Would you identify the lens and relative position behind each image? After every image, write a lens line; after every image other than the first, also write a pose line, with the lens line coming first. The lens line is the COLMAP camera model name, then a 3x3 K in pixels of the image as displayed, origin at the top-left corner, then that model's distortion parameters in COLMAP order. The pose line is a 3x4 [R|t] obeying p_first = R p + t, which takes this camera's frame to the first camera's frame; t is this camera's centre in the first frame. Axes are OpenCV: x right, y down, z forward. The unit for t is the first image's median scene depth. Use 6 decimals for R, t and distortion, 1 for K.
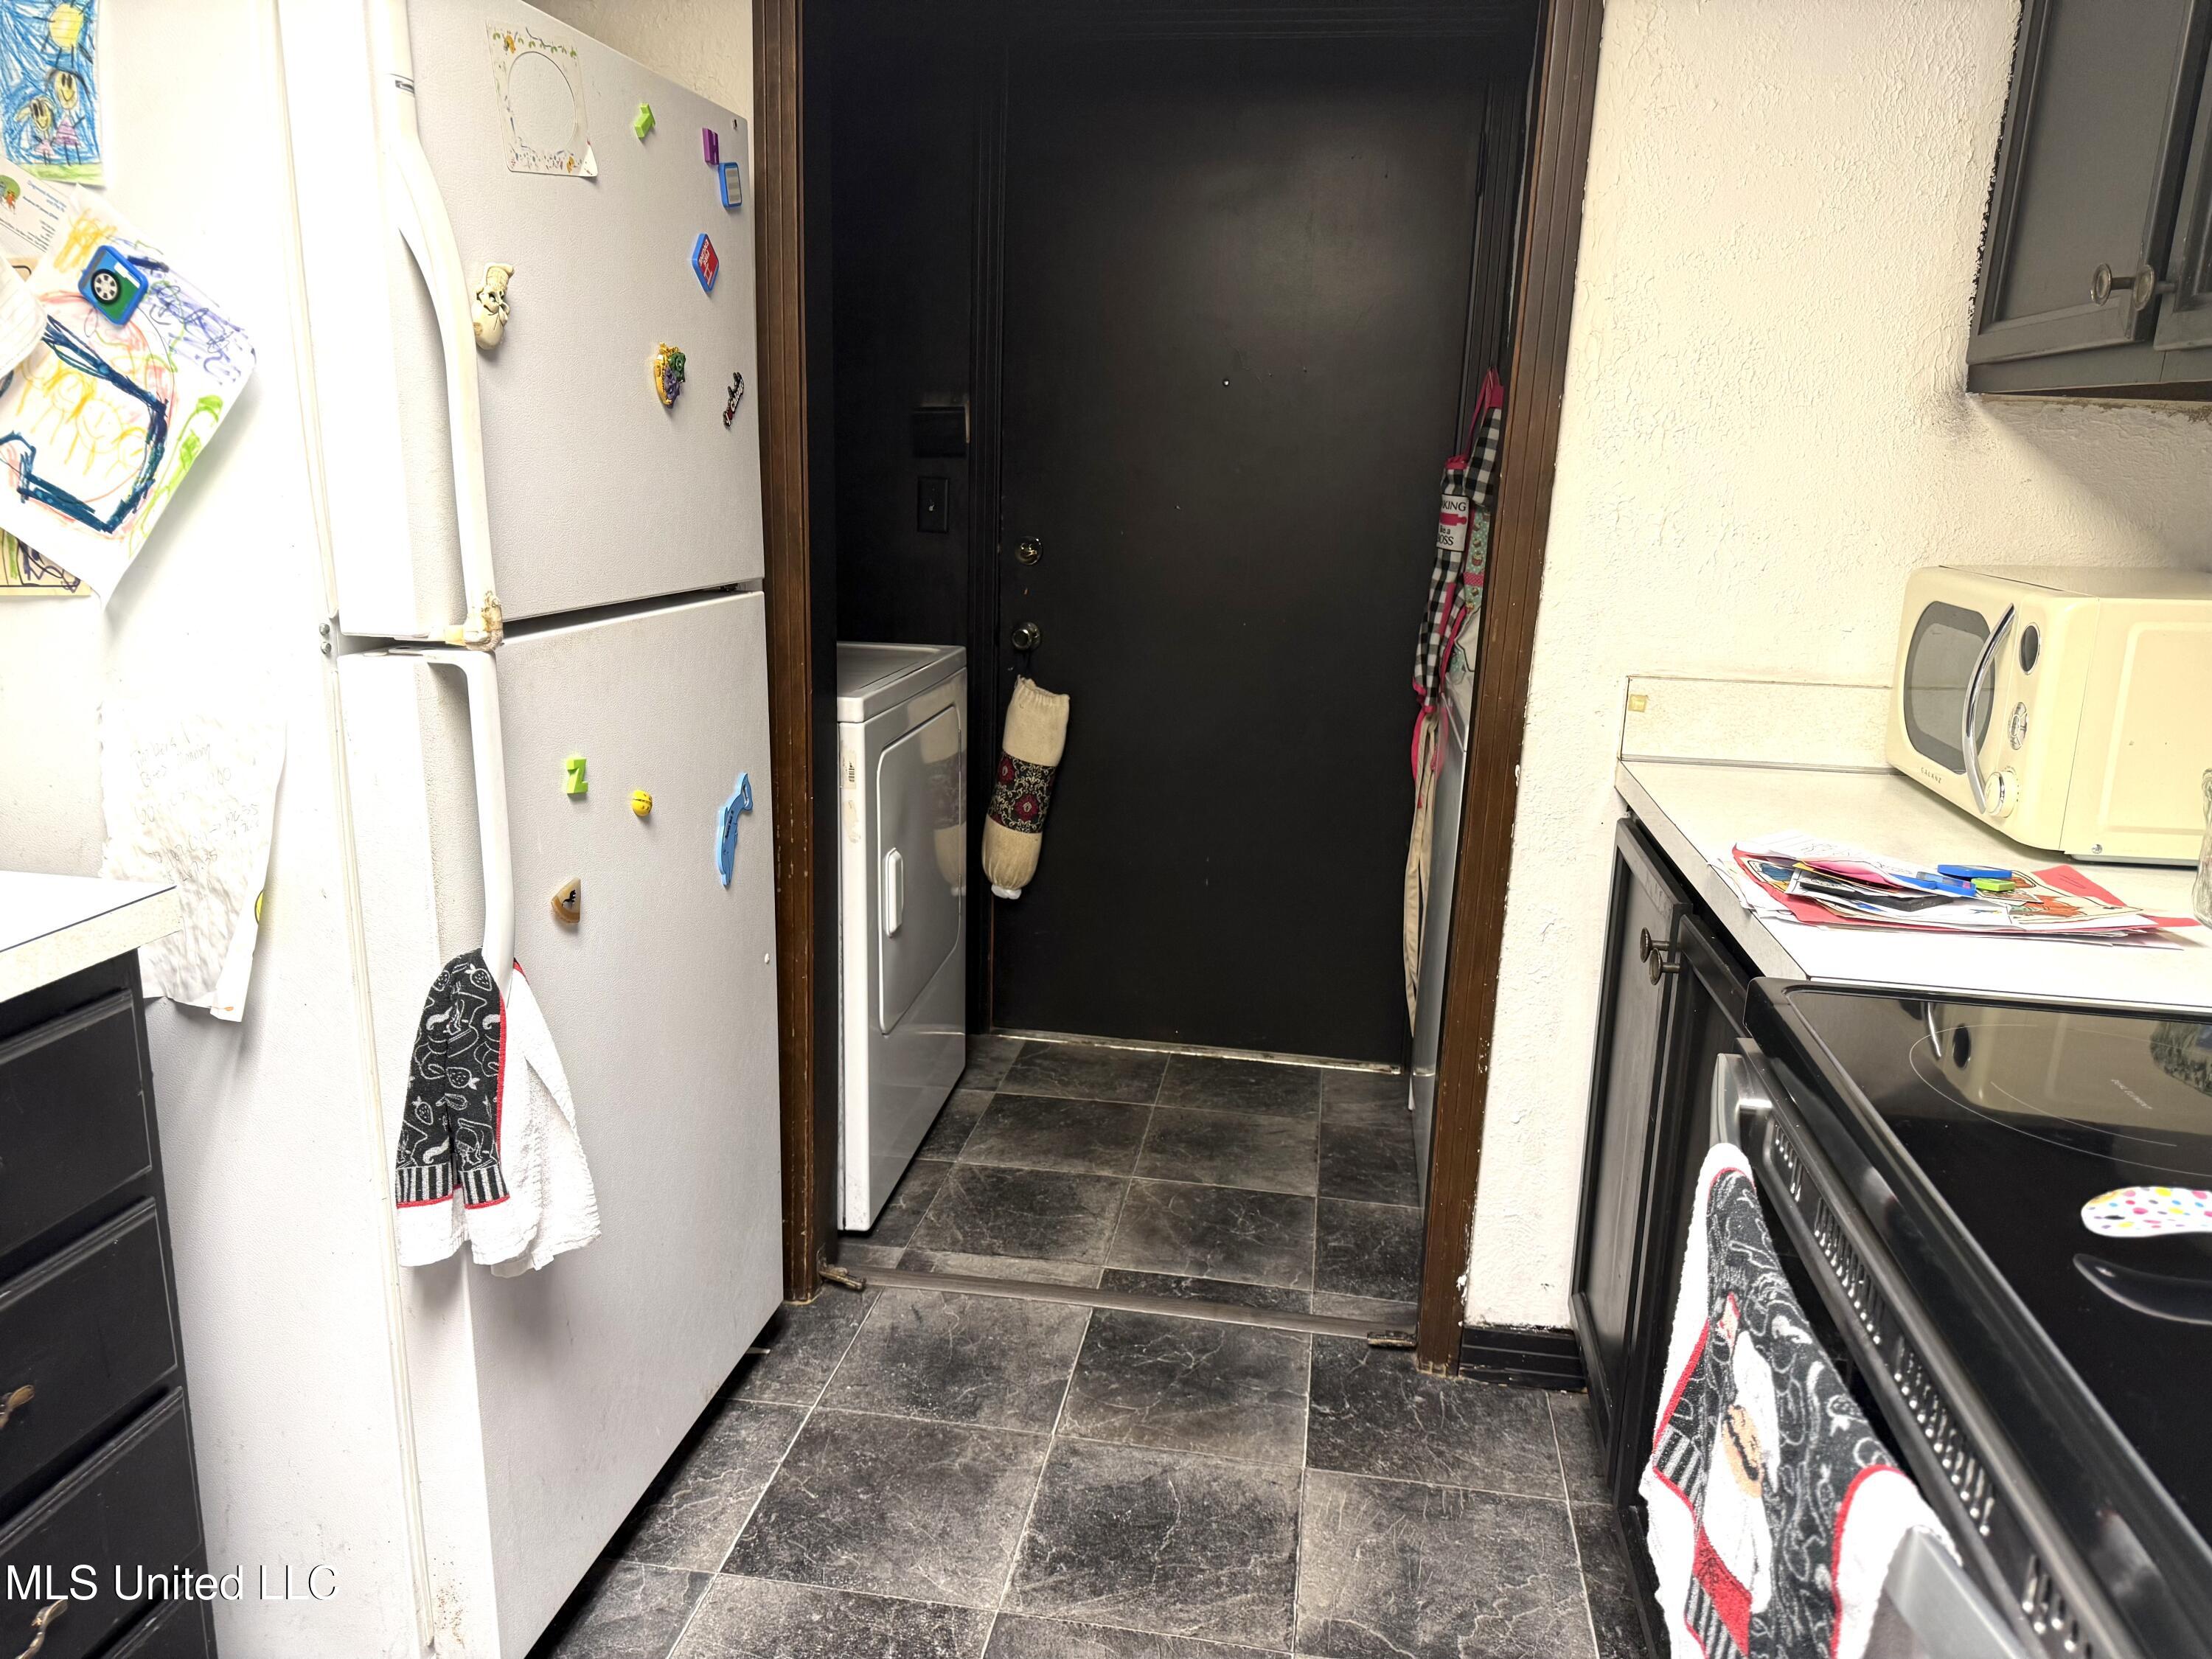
lens RADIAL K [[1575.6, 0, 1108.8], [0, 1575.6, 835.9], [0, 0, 1]] dist [0.023127, -0.008354]
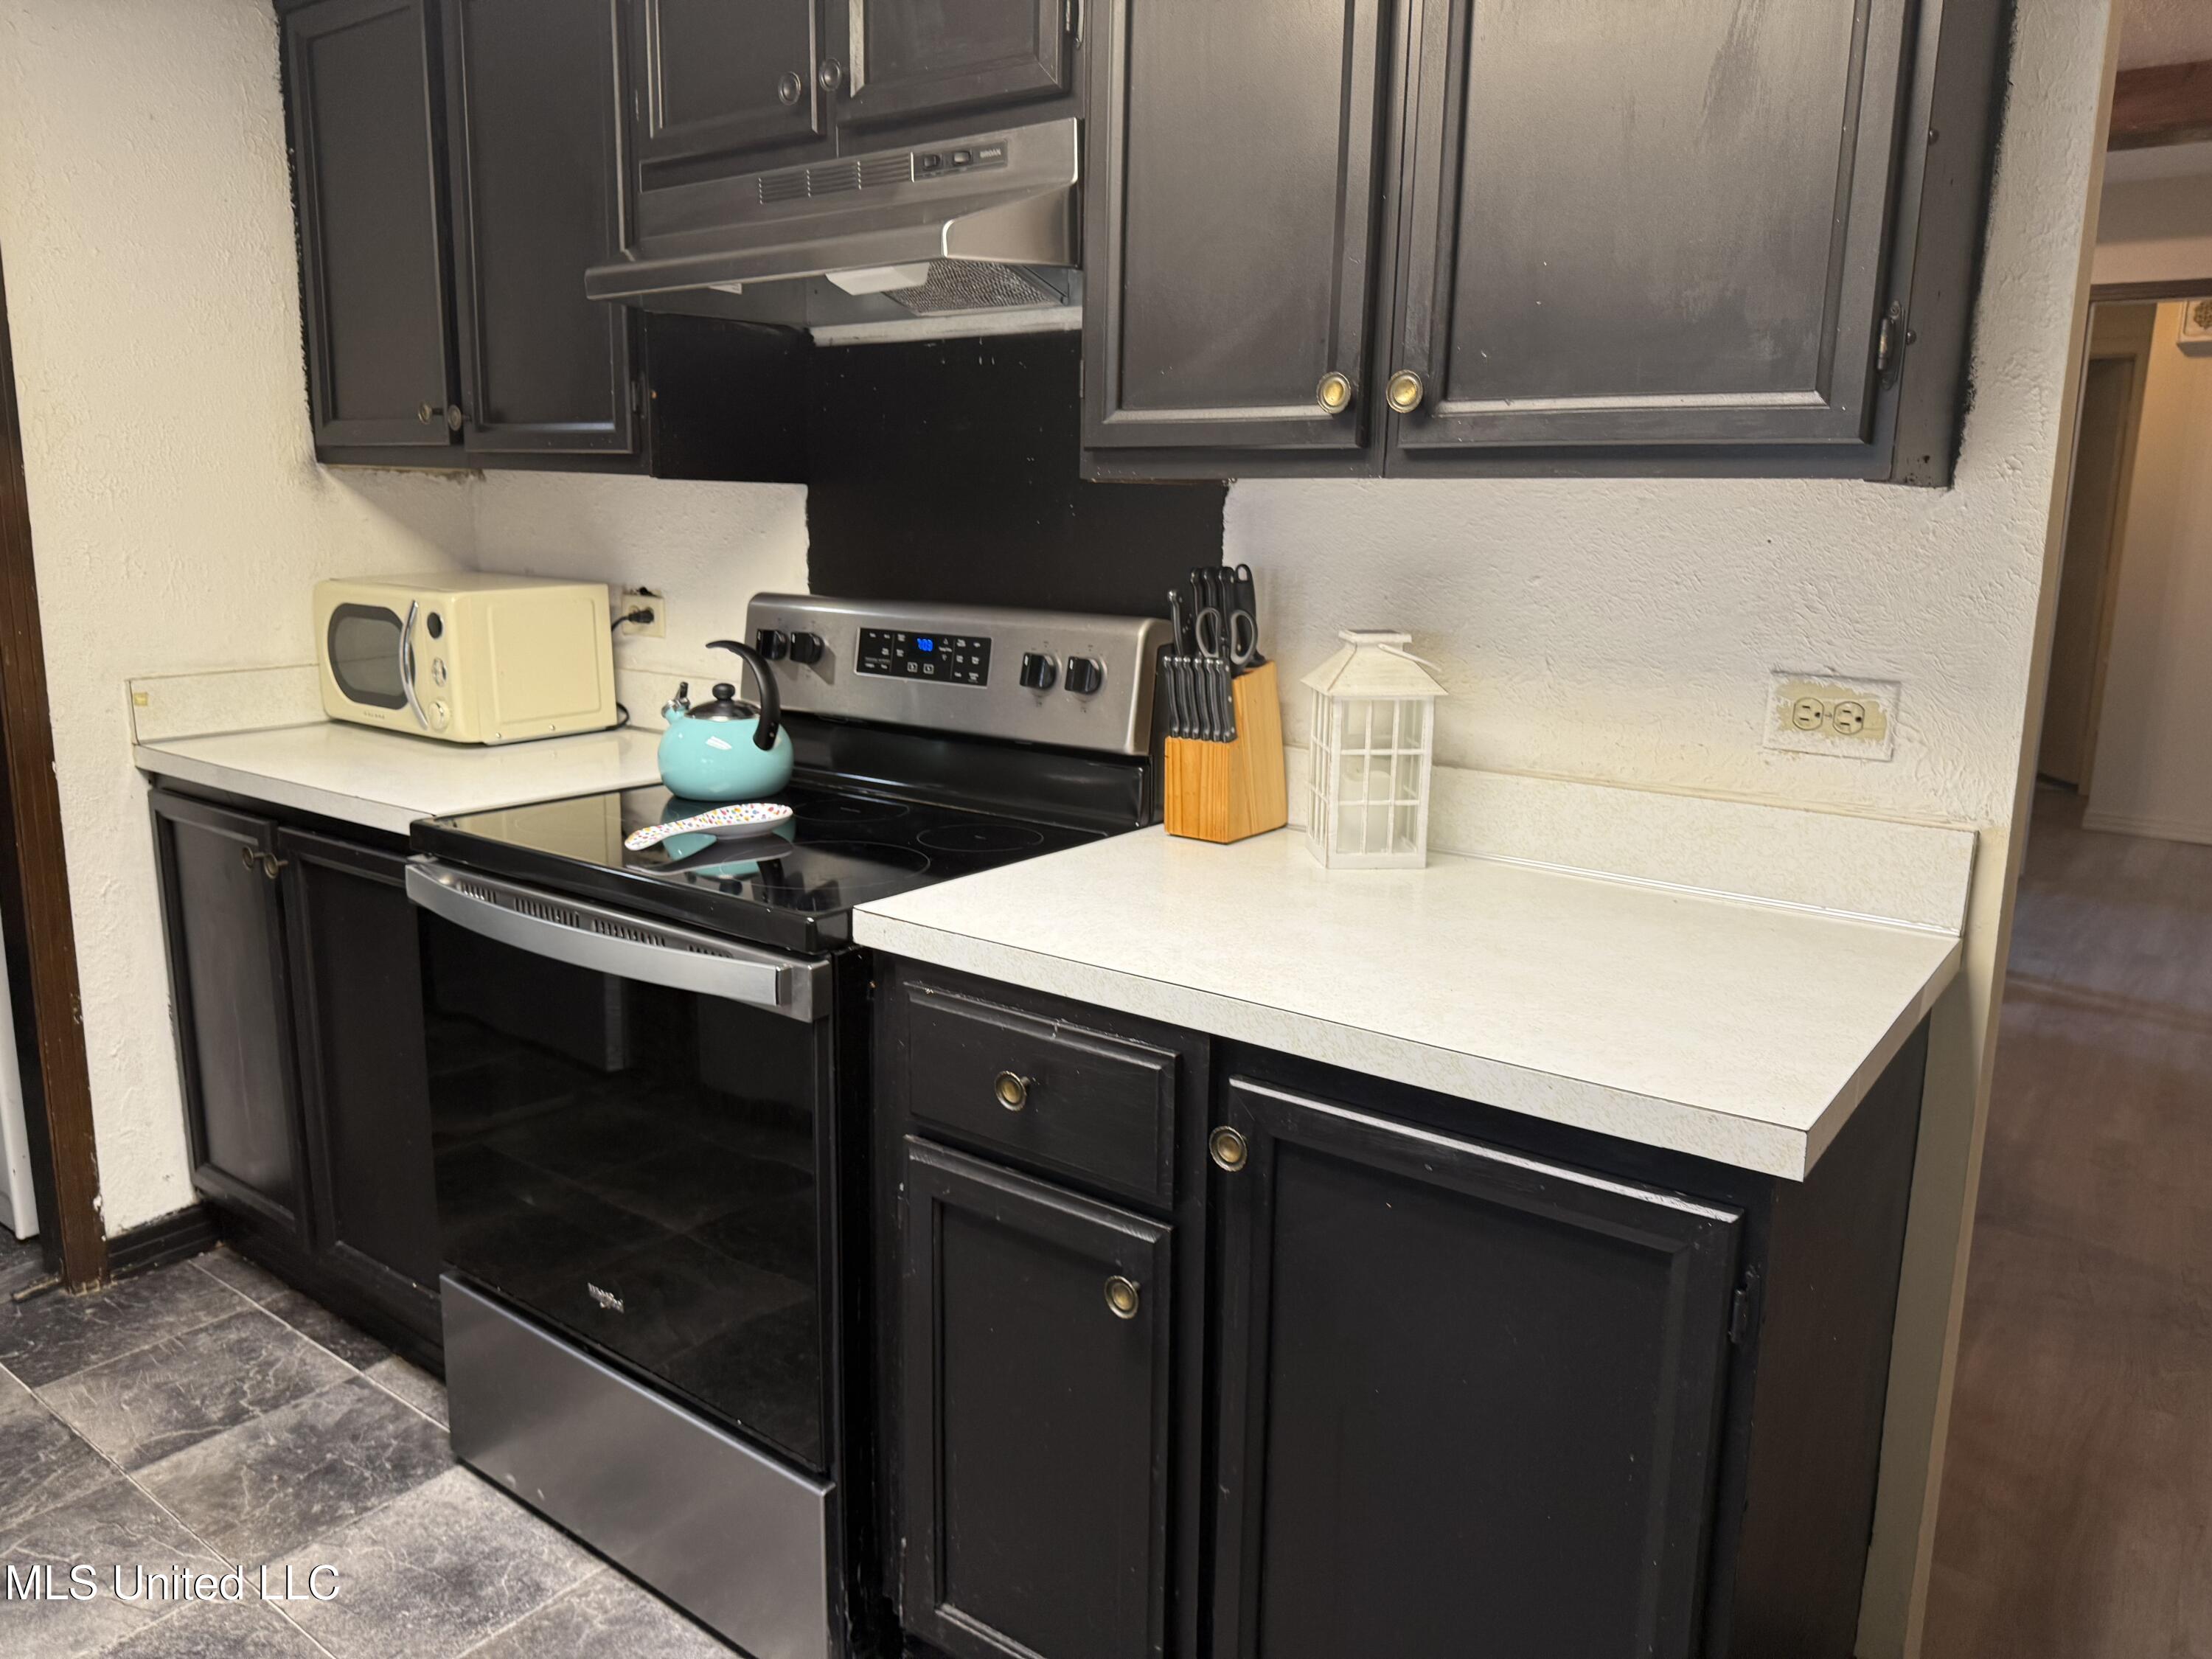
lens RADIAL K [[1575.6, 0, 1104.1], [0, 1575.6, 820.1], [0, 0, 1]] dist [0.023127, -0.008354]
pose [[0.464823, -0.206725, 0.860932, -0.449928], [0.212405, 0.970002, 0.118235, 0.026145], [-0.859548, 0.127908, 0.494789, -0.316996]]
